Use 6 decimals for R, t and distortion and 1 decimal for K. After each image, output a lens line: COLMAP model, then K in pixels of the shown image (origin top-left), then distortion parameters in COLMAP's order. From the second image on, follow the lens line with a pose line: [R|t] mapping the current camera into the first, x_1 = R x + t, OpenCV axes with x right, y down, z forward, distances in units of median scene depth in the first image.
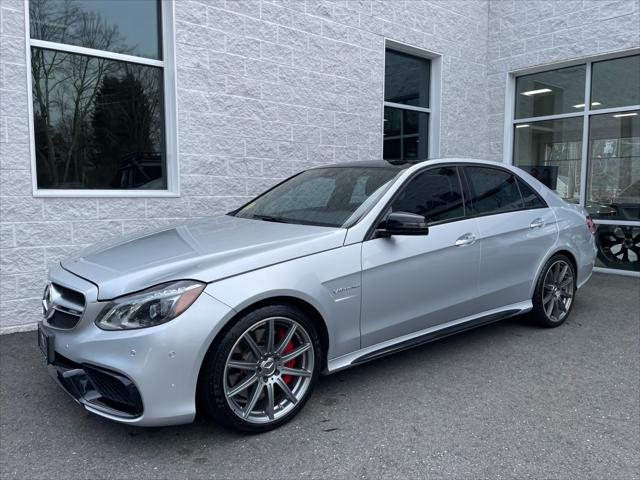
lens RADIAL K [[480.1, 0, 319.6], [0, 480.1, 234.7], [0, 0, 1]] dist [0.091779, -0.117066]
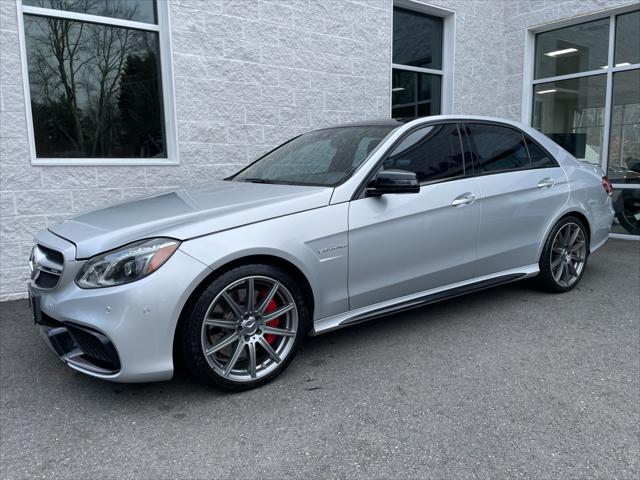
lens RADIAL K [[480.1, 0, 314.6], [0, 480.1, 239.2], [0, 0, 1]] dist [0.091779, -0.117066]
pose [[0.998135, -0.010796, -0.060080, 0.048368], [0.014114, 0.998382, 0.055081, 0.024033], [0.059389, -0.055826, 0.996673, 0.019609]]
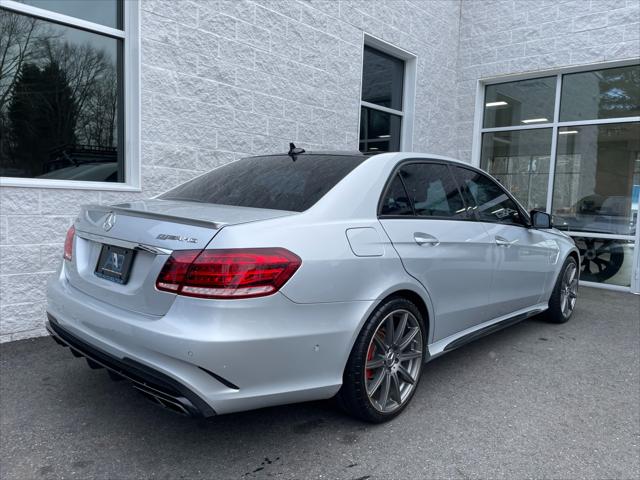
lens RADIAL K [[480.1, 0, 324.5], [0, 480.1, 241.2], [0, 0, 1]] dist [0.091779, -0.117066]
pose [[0.989740, 0.021991, 0.141176, -0.091375], [-0.021955, 0.999757, -0.001817, 0.004165], [-0.141181, -0.001301, 0.989983, 0.110695]]
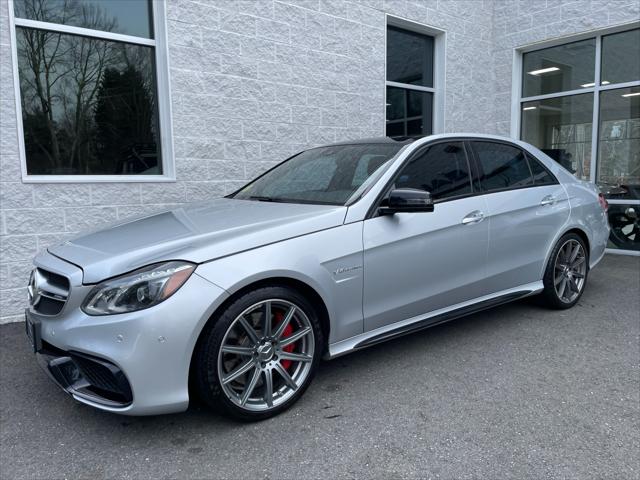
lens RADIAL K [[480.1, 0, 319.0], [0, 480.1, 238.7], [0, 0, 1]] dist [0.091779, -0.117066]
pose [[0.999771, -0.017897, -0.011727, 0.007225], [0.018209, 0.999466, 0.027120, 0.015542], [0.011236, -0.027327, 0.999563, 0.034277]]
